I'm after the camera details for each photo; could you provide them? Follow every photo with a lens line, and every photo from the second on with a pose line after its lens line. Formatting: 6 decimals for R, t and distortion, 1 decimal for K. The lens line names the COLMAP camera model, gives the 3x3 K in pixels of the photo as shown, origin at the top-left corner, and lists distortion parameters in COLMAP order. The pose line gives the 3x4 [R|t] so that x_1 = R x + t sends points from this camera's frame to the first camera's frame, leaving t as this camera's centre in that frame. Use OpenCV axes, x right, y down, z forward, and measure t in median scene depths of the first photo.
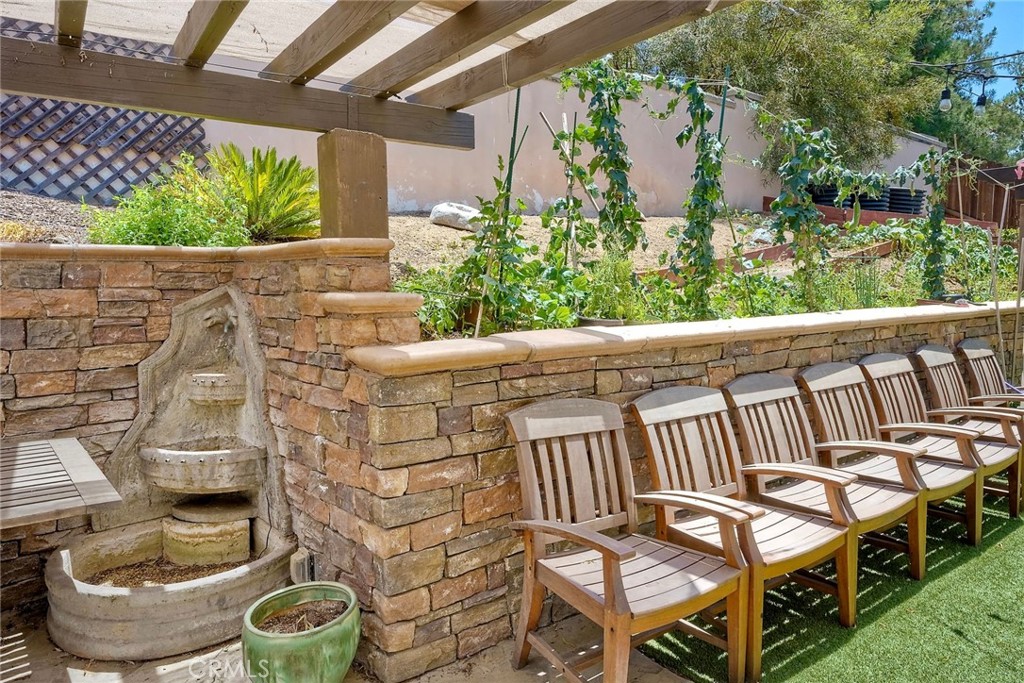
lens RADIAL K [[614.8, 0, 510.4], [0, 614.8, 378.5], [0, 0, 1]] dist [0.000056, -0.001014]
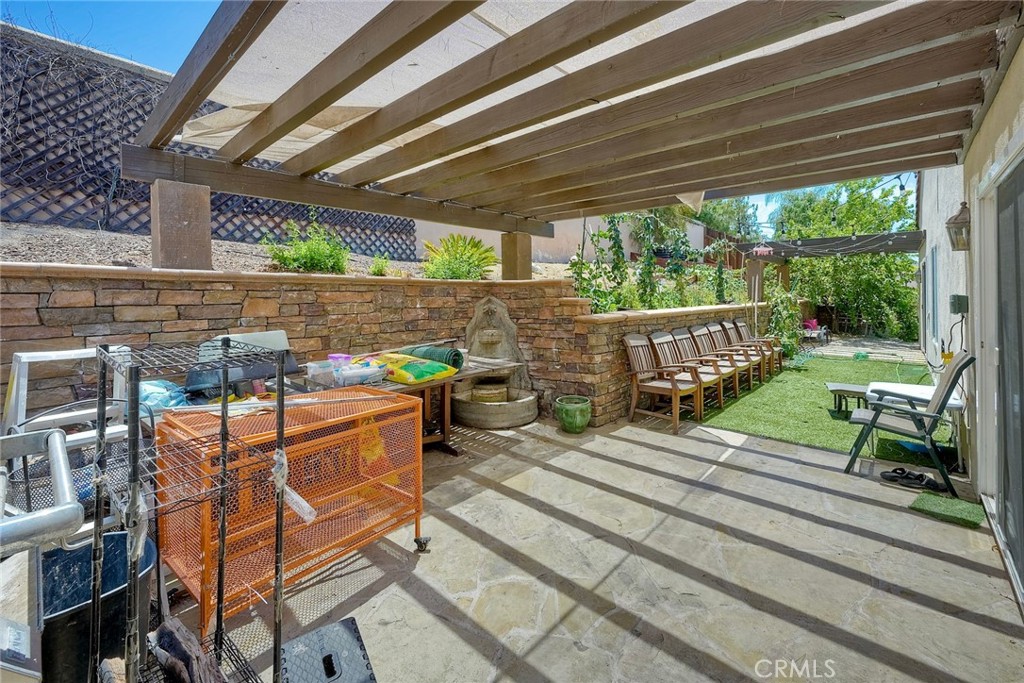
lens RADIAL K [[417.3, 0, 517.9], [0, 417.3, 348.8], [0, 0, 1]] dist [0.000136, -0.000083]
pose [[0.977320, -0.028005, 0.209906, -0.584963], [0.034762, 0.998987, -0.028568, 0.095036], [-0.208894, 0.035217, 0.977304, -0.549451]]
